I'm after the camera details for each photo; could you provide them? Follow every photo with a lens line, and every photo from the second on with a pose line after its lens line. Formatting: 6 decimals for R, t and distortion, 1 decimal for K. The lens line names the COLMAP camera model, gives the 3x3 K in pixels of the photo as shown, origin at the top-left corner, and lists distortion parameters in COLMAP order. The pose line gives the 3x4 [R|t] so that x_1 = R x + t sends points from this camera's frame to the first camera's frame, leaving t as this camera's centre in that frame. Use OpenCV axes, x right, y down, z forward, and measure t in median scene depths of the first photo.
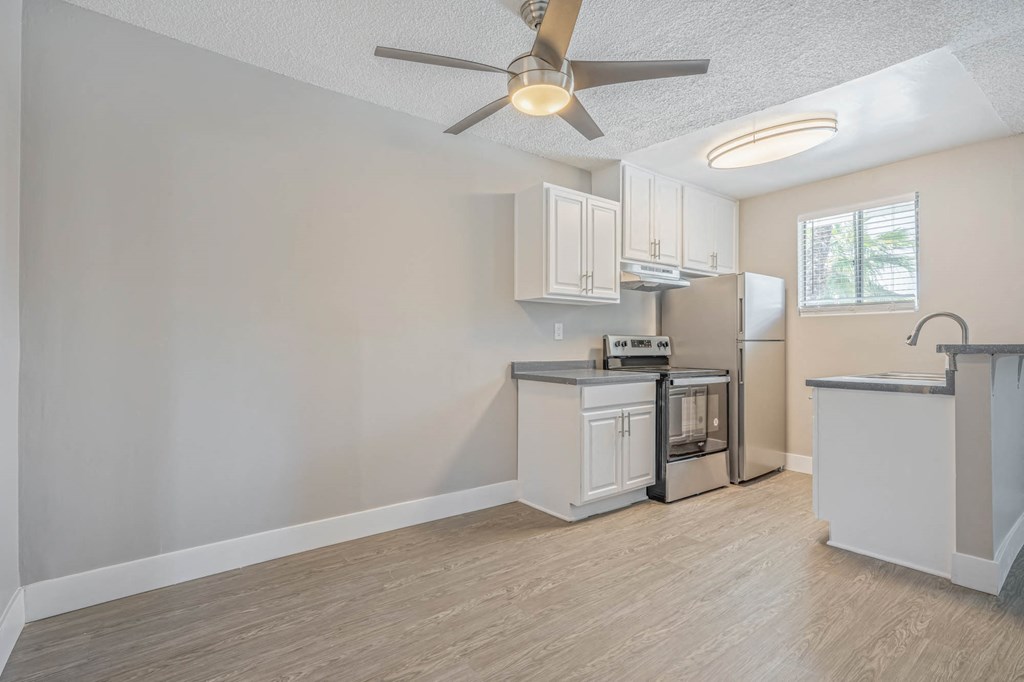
lens RADIAL K [[489.9, 0, 514.4], [0, 489.9, 340.3], [0, 0, 1]] dist [-0.002973, 0.000813]
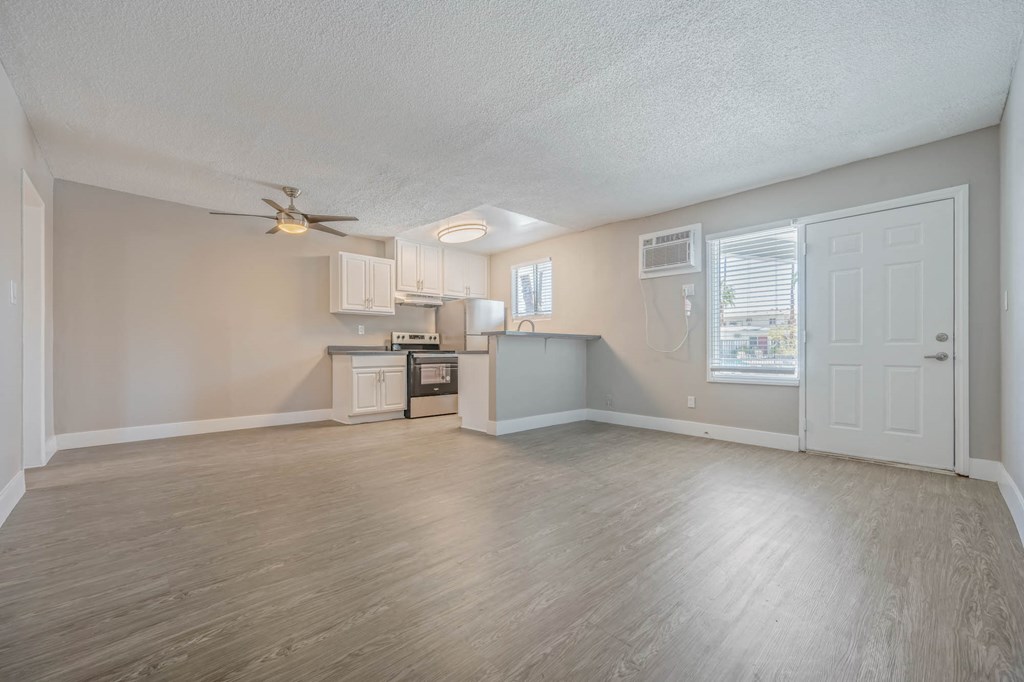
lens RADIAL K [[415.3, 0, 507.7], [0, 415.3, 347.3], [0, 0, 1]] dist [-0.000595, -0.000077]
pose [[0.995202, -0.006162, 0.097647, 0.519943], [0.005933, 0.999979, 0.002640, 0.049478], [-0.097662, -0.002048, 0.995218, -0.644748]]
